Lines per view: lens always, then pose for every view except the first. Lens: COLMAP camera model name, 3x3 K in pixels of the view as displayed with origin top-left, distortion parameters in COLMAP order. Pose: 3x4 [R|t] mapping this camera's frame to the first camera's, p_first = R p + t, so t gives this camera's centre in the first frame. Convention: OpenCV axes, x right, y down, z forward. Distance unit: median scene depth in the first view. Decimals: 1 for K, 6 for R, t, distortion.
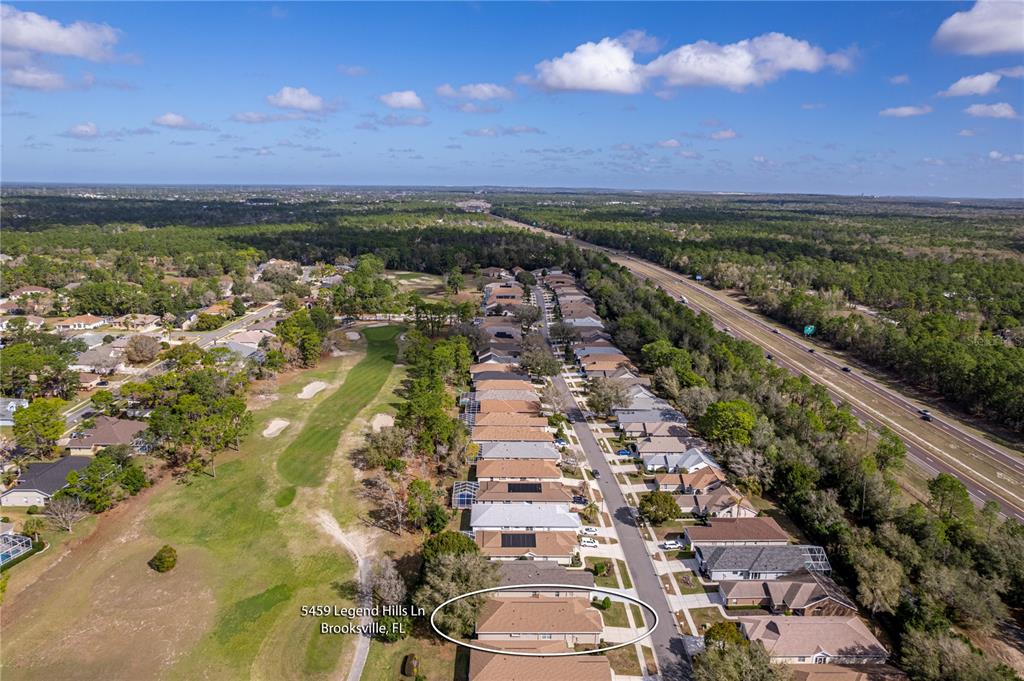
lens RADIAL K [[658.9, 0, 512.7], [0, 658.9, 336.5], [0, 0, 1]] dist [-0.075326, 0.068270]
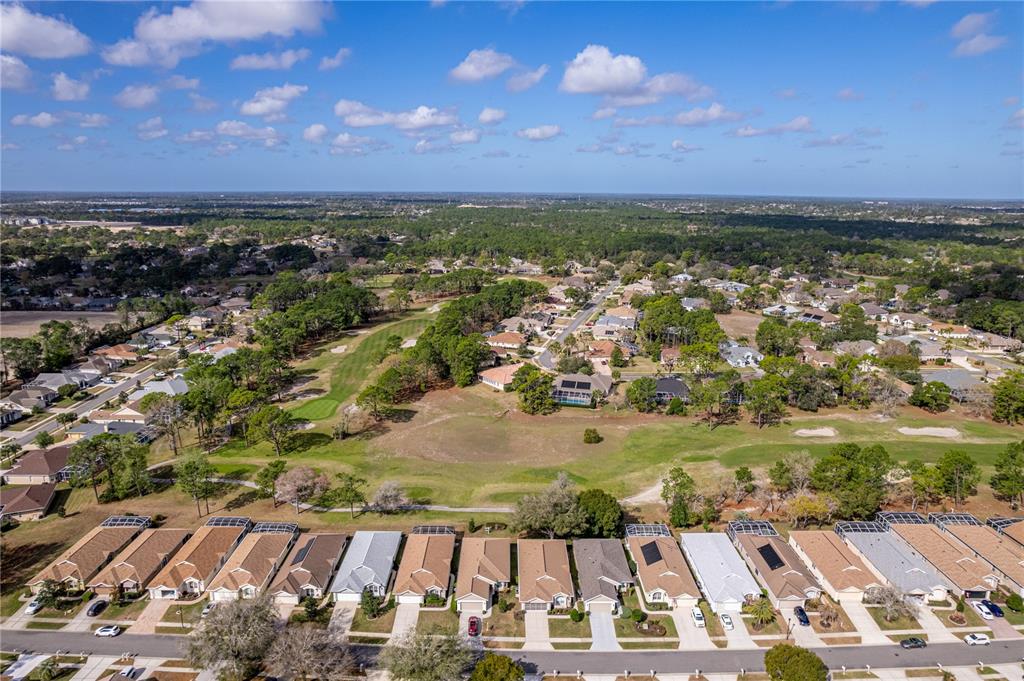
lens RADIAL K [[658.9, 0, 513.8], [0, 658.9, 340.1], [0, 0, 1]] dist [-0.075326, 0.068270]
pose [[-0.015859, 0.209117, -0.977762, 0.749506], [-0.236160, 0.949434, 0.206889, -0.118569], [0.971585, 0.234190, 0.034328, 0.580446]]
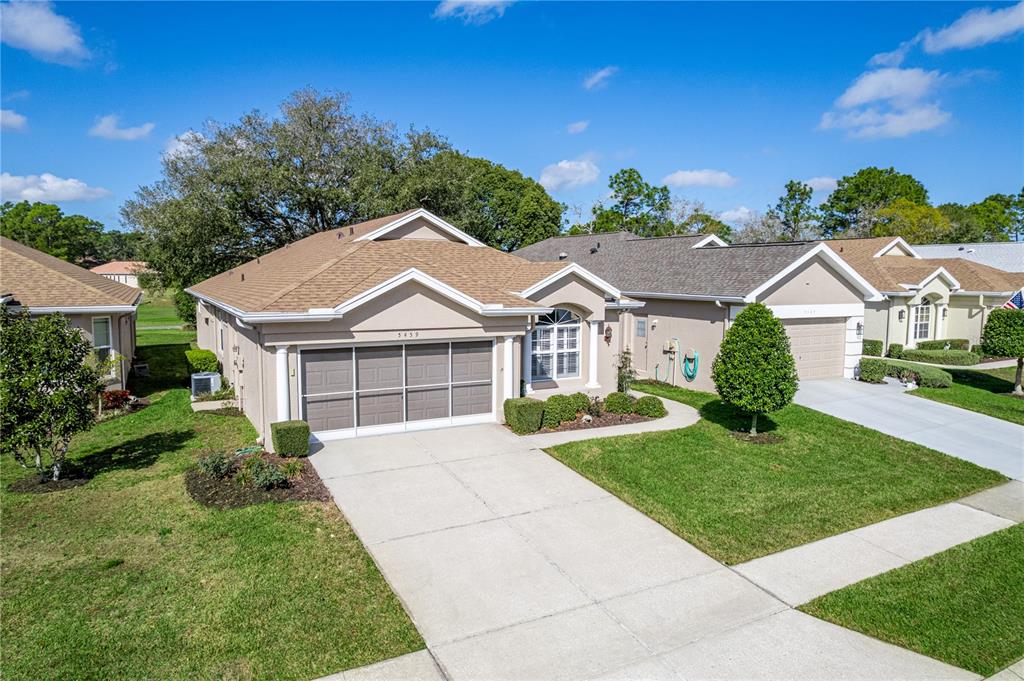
lens RADIAL K [[658.9, 0, 509.1], [0, 658.9, 335.5], [0, 0, 1]] dist [-0.075326, 0.068270]
pose [[0.460344, 0.063227, -0.885486, 0.168356], [-0.195539, 0.980184, -0.031668, 0.308608], [0.865937, 0.187725, 0.463586, 0.673328]]
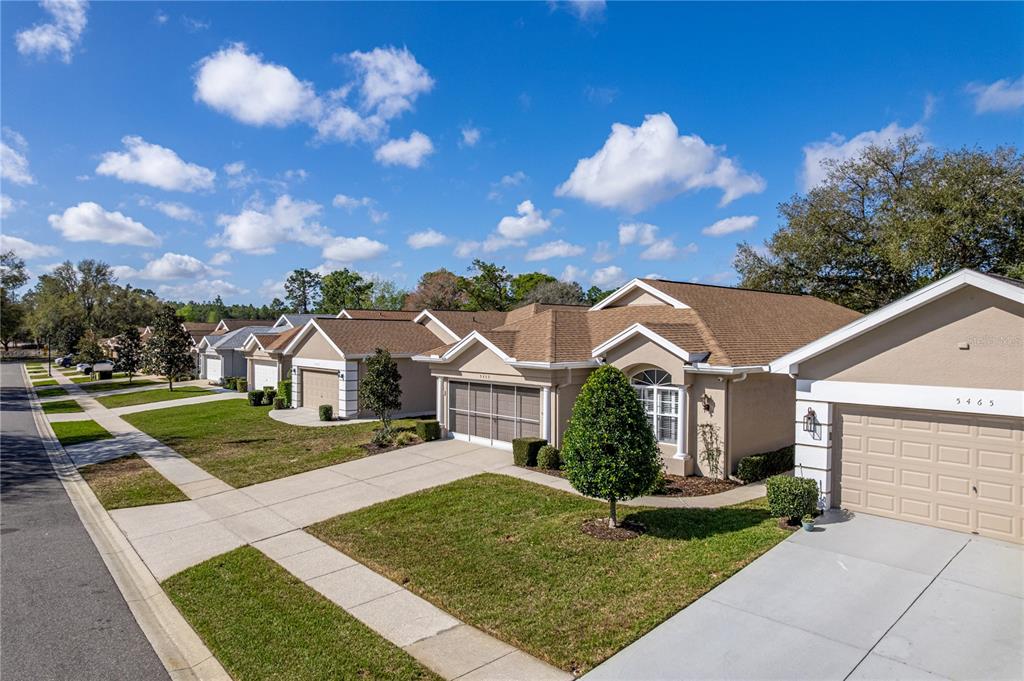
lens RADIAL K [[658.9, 0, 506.2], [0, 658.9, 334.0], [0, 0, 1]] dist [-0.075326, 0.068270]
pose [[-0.774518, -0.023586, -0.632112, 0.162052], [-0.159832, 0.974175, 0.159491, 0.282297], [0.612026, 0.224561, -0.758285, 0.786900]]
